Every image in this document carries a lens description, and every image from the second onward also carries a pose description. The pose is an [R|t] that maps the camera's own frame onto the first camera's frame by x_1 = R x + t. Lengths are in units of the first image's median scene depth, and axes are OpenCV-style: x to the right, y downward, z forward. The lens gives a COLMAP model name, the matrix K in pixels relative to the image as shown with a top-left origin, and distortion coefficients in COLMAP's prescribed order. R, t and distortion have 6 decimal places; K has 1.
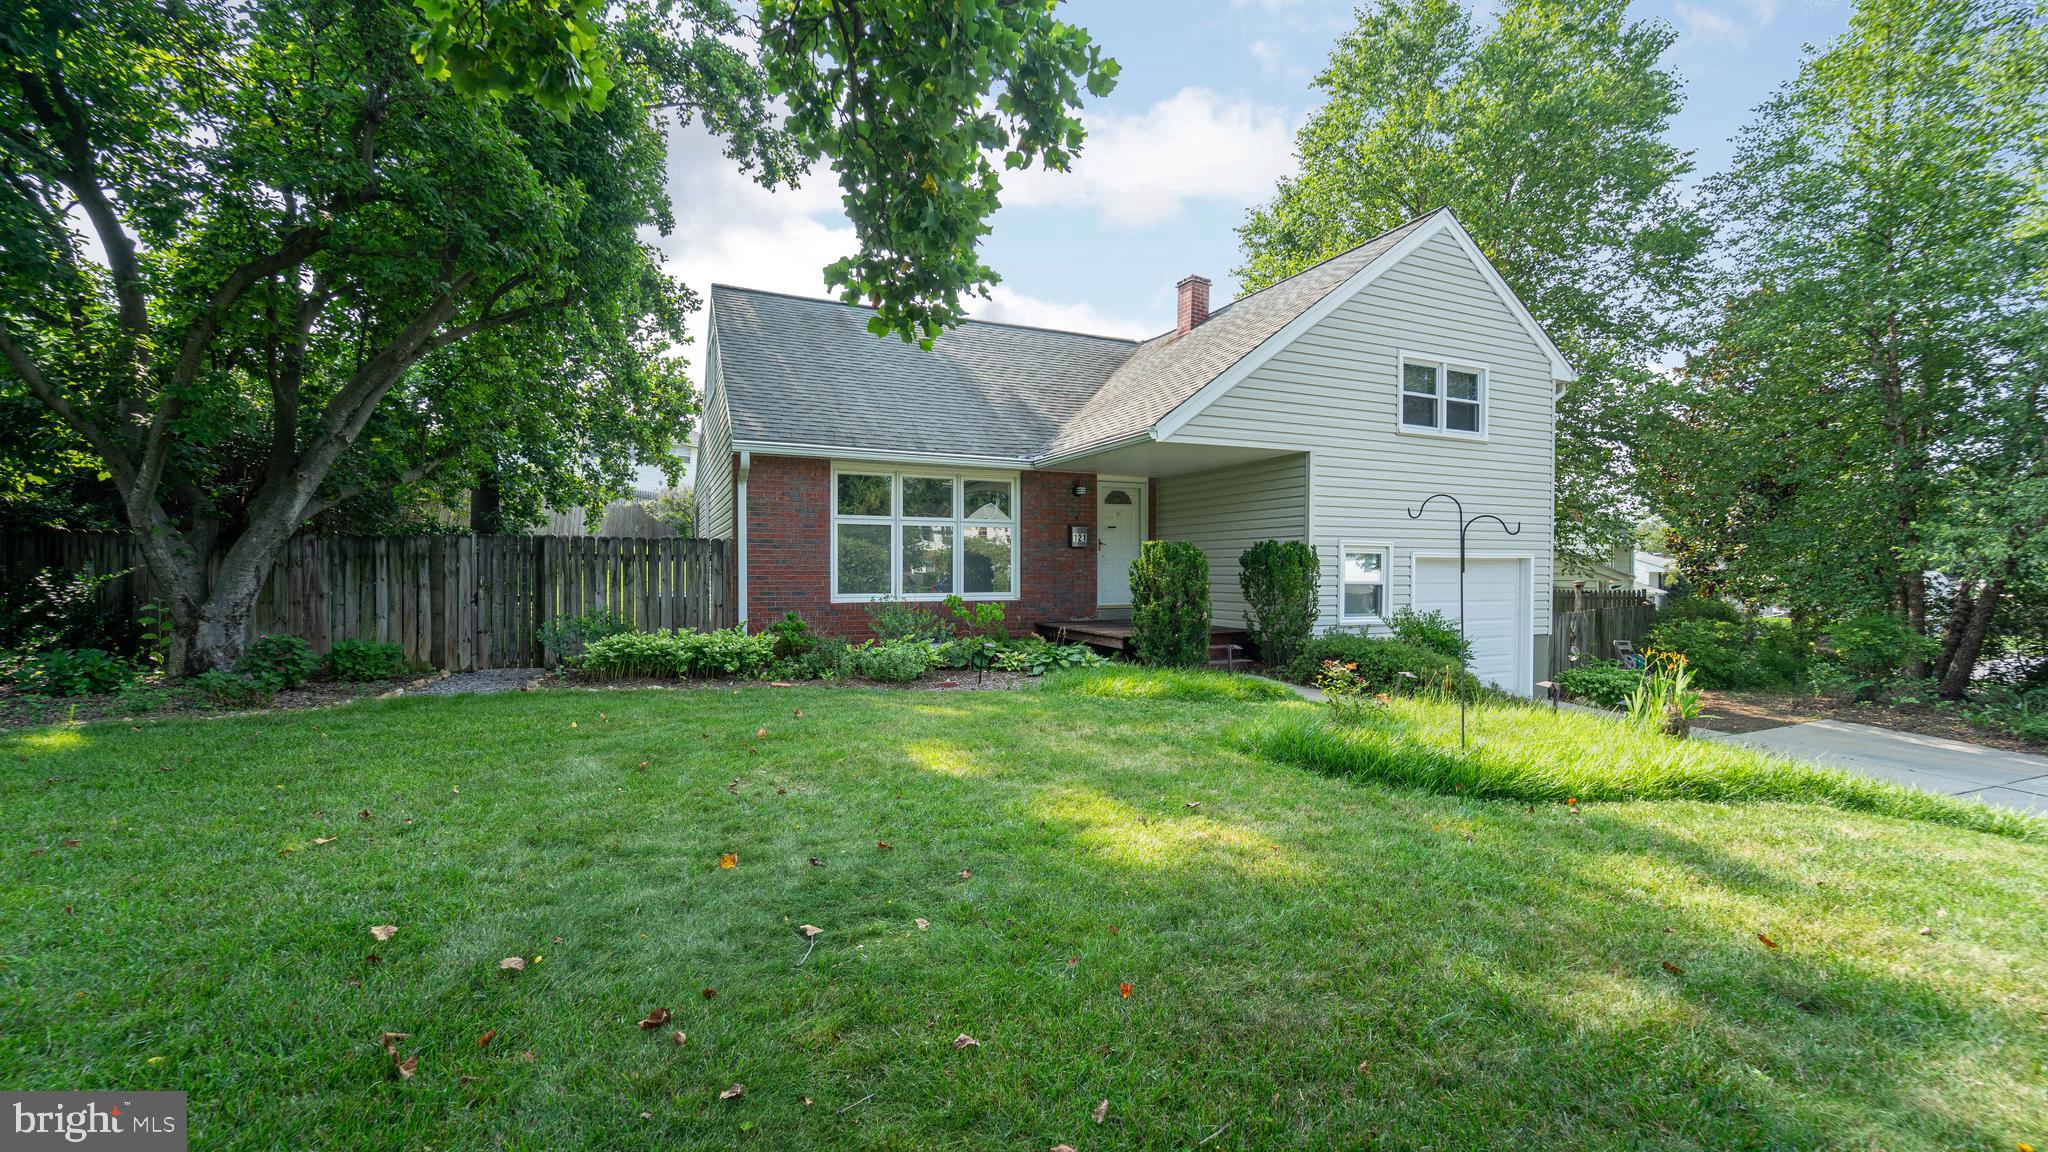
lens RADIAL K [[844.7, 0, 1042.5], [0, 844.7, 589.9], [0, 0, 1]] dist [-0.010929, -0.001162]
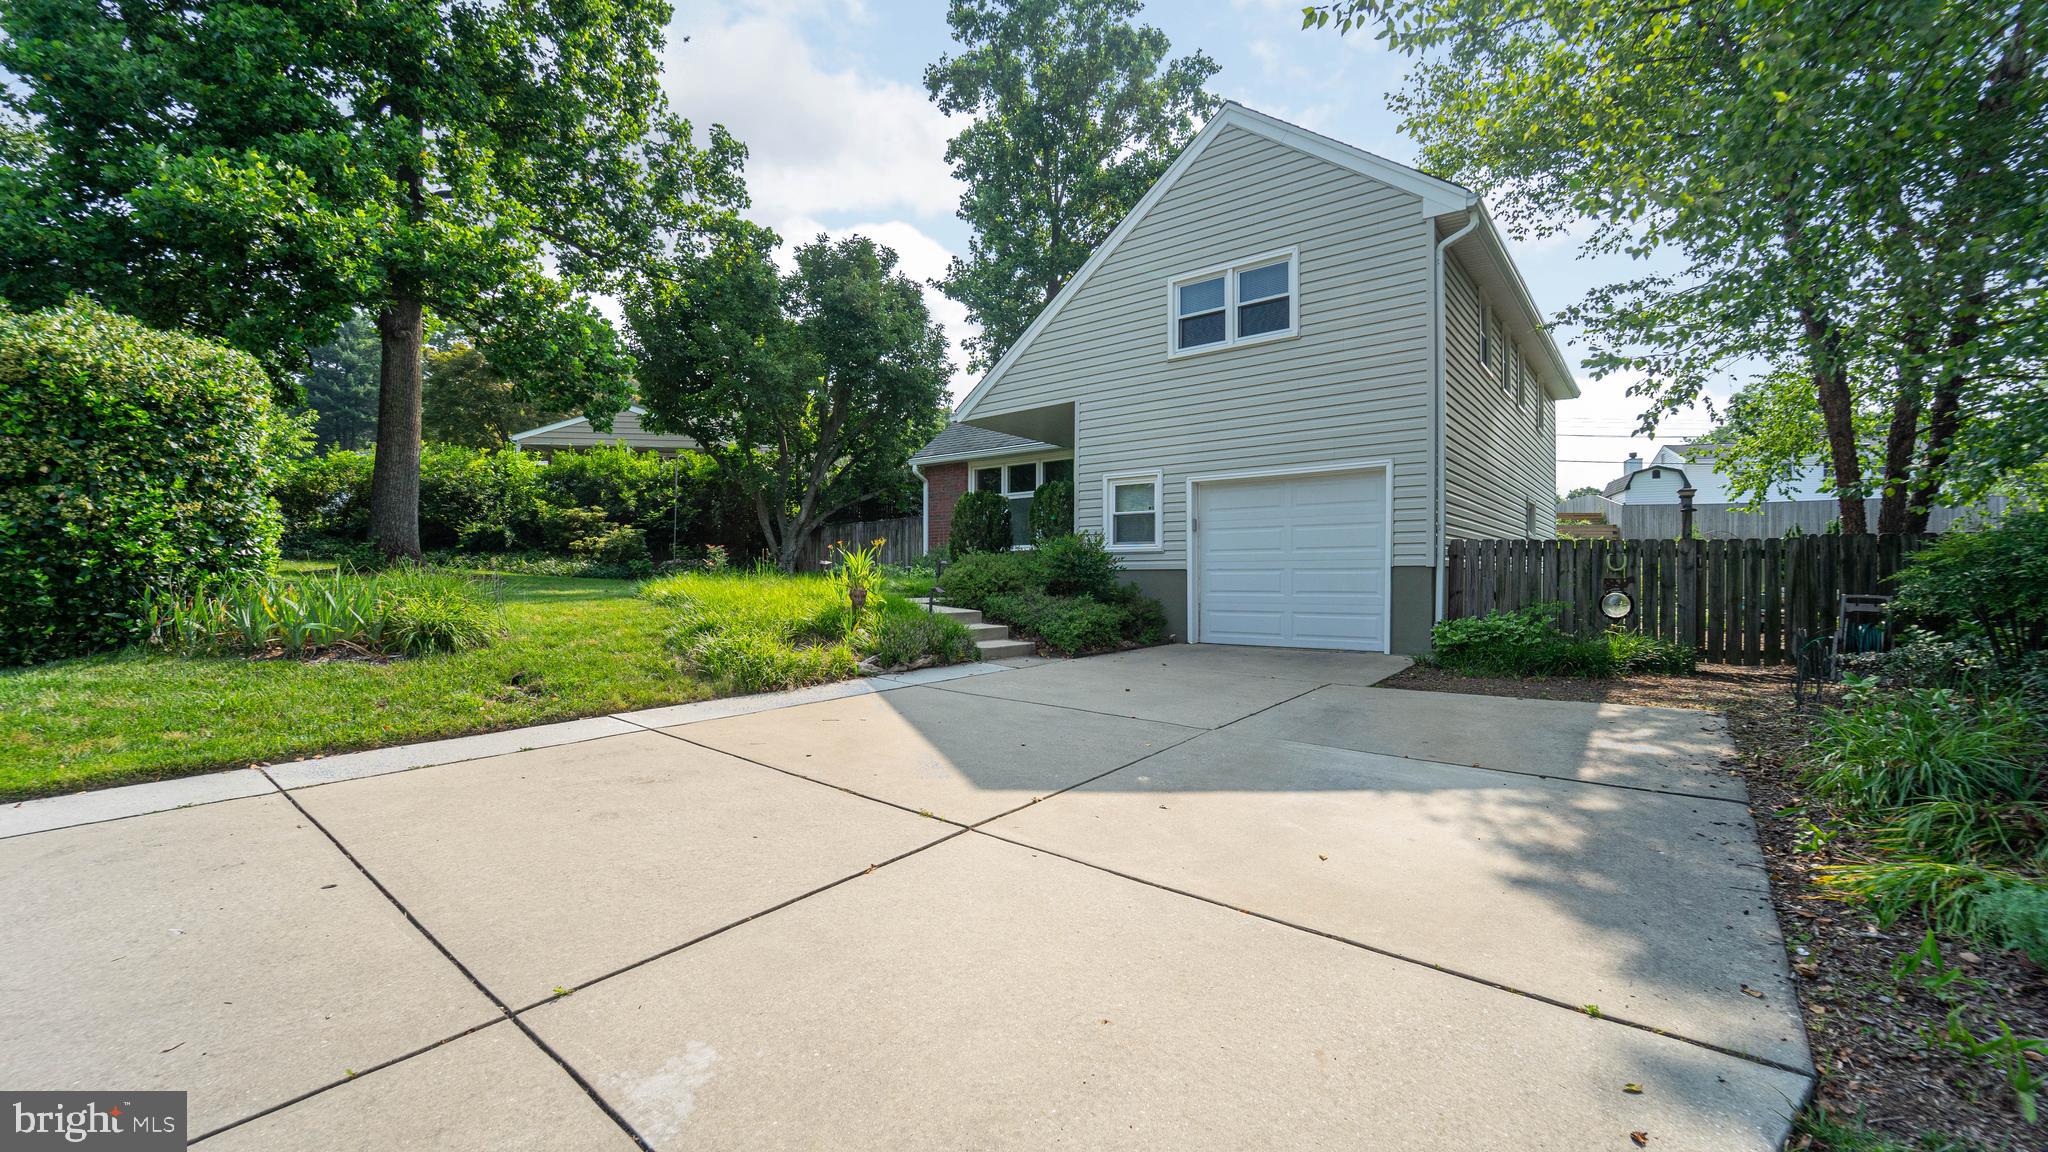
lens RADIAL K [[844.7, 0, 1020.8], [0, 844.7, 582.1], [0, 0, 1]] dist [-0.010929, -0.001162]
pose [[0.442531, -0.003386, -0.896747, 1.204551], [-0.017289, 0.999775, -0.012306, 0.088925], [0.896587, 0.020950, 0.442372, 0.394787]]
